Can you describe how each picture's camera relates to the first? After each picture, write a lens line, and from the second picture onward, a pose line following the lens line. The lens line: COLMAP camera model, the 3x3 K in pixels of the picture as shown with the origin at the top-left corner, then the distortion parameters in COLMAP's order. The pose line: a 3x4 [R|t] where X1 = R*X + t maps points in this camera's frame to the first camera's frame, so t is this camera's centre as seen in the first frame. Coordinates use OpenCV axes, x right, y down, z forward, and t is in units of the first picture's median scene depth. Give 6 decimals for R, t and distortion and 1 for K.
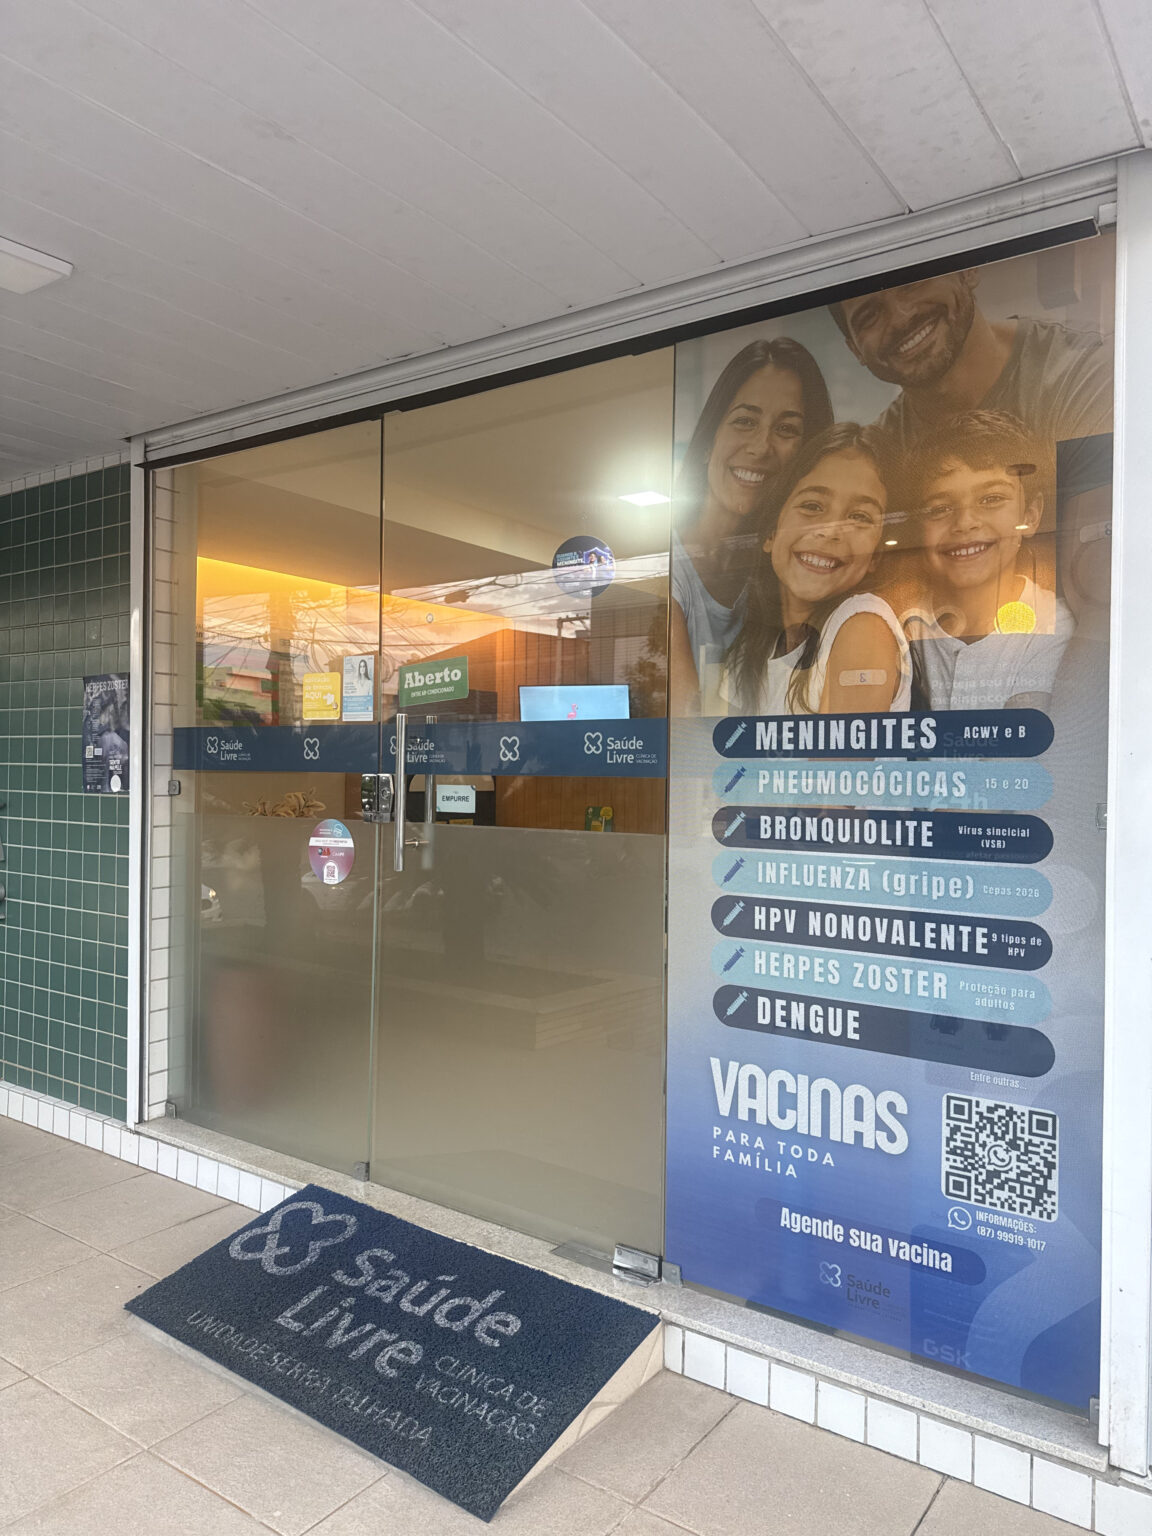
lens RADIAL K [[1073.6, 0, 576.0], [0, 1073.6, 768.0], [0, 0, 1]] dist [0.194721, -0.358636]
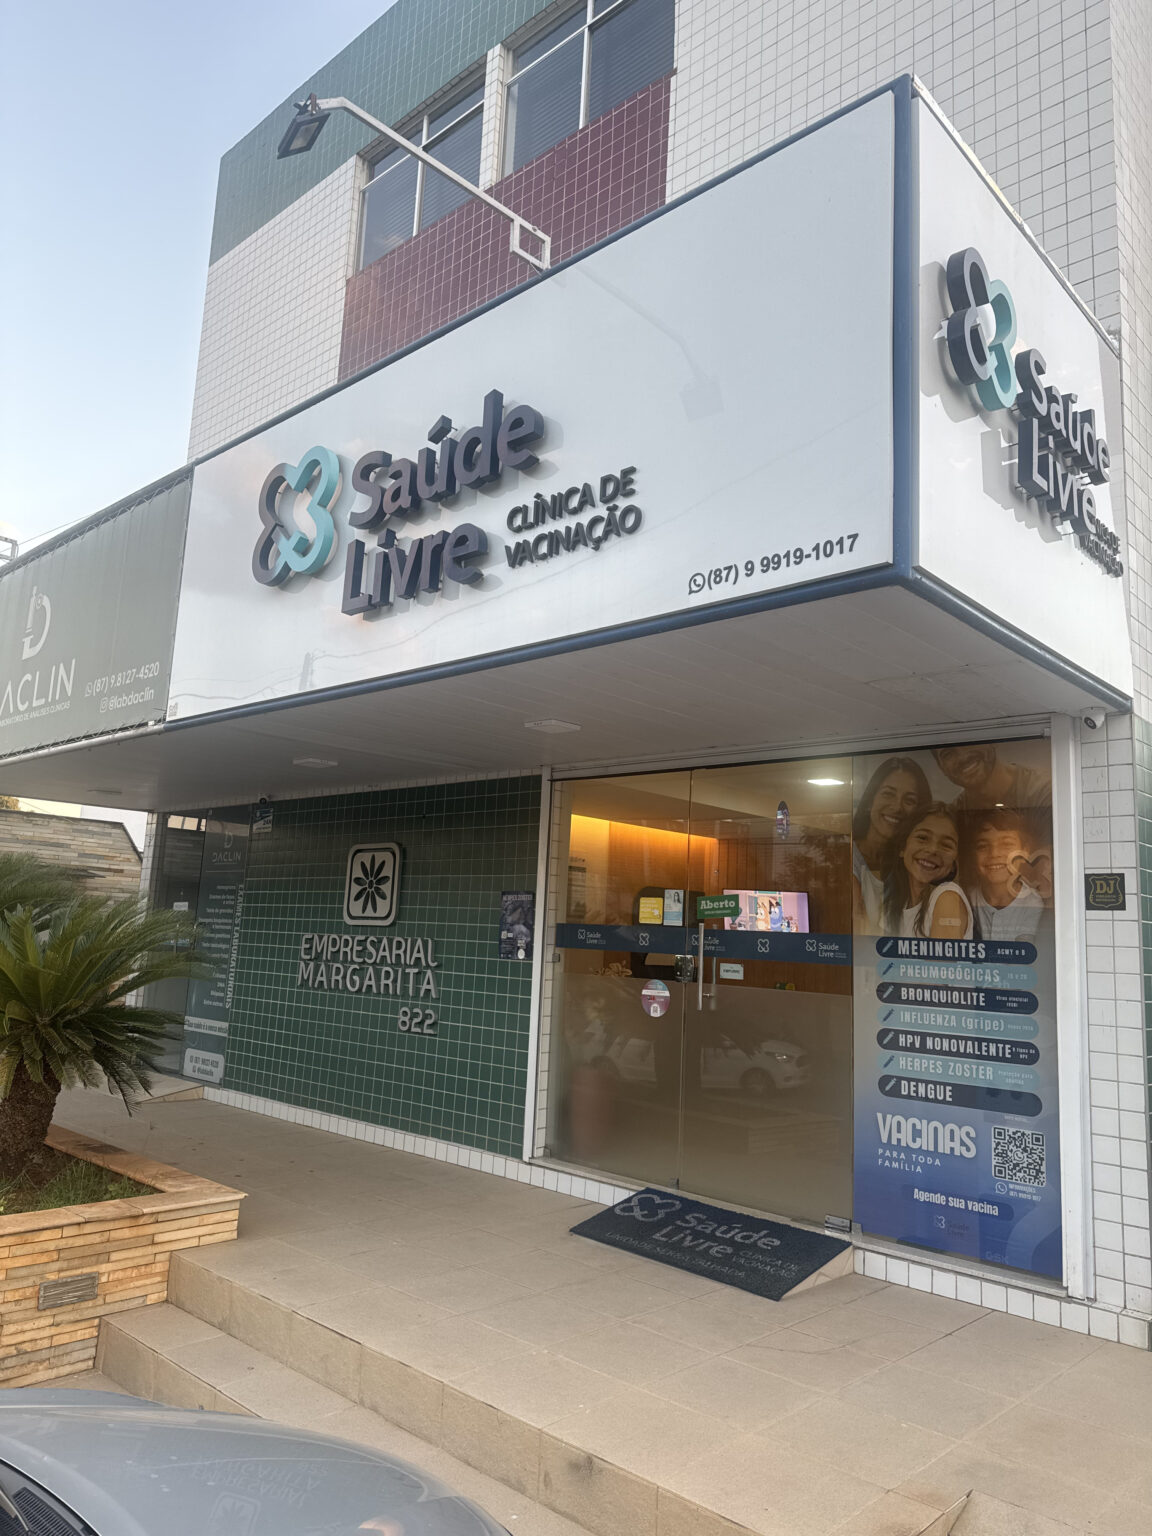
lens RADIAL K [[1073.6, 0, 576.0], [0, 1073.6, 768.0], [0, 0, 1]] dist [0.194721, -0.358636]
pose [[0.990524, 0.015347, -0.136478, -0.160594], [-0.037261, 0.986495, -0.159497, -0.011740], [0.132187, 0.163071, 0.977719, -1.162300]]
